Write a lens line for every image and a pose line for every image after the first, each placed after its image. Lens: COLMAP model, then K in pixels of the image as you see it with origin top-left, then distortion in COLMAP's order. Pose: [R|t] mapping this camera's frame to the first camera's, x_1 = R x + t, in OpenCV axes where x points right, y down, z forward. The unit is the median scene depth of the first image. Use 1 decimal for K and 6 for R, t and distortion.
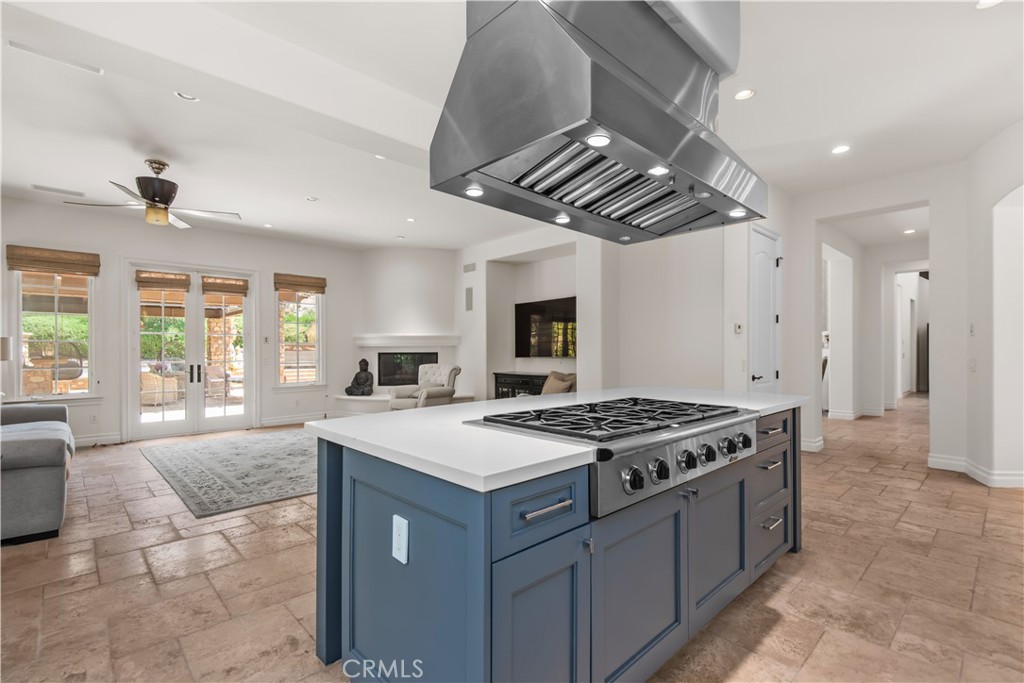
lens RADIAL K [[465.9, 0, 506.8], [0, 465.9, 341.6], [0, 0, 1]] dist [0.012075, -0.000306]
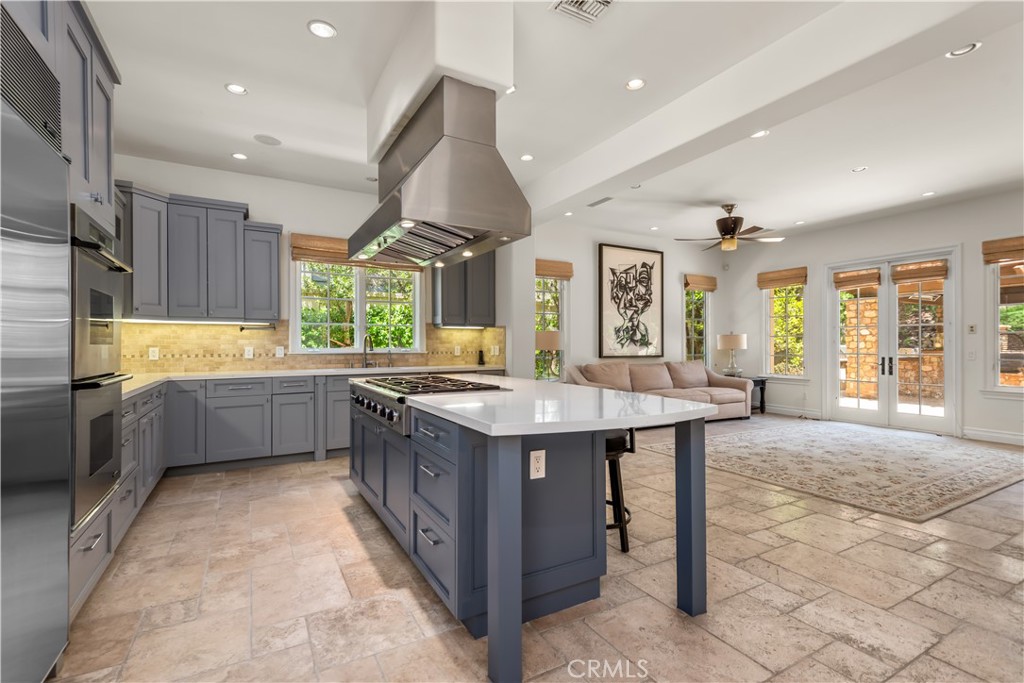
lens RADIAL K [[469.8, 0, 529.8], [0, 469.8, 341.6], [0, 0, 1]] dist [0.052844, -0.011150]
pose [[-0.214084, -0.002954, -0.976811, 0.602009], [0.021314, 0.999743, -0.007695, 0.010664], [0.976583, -0.022467, -0.213967, 0.591956]]
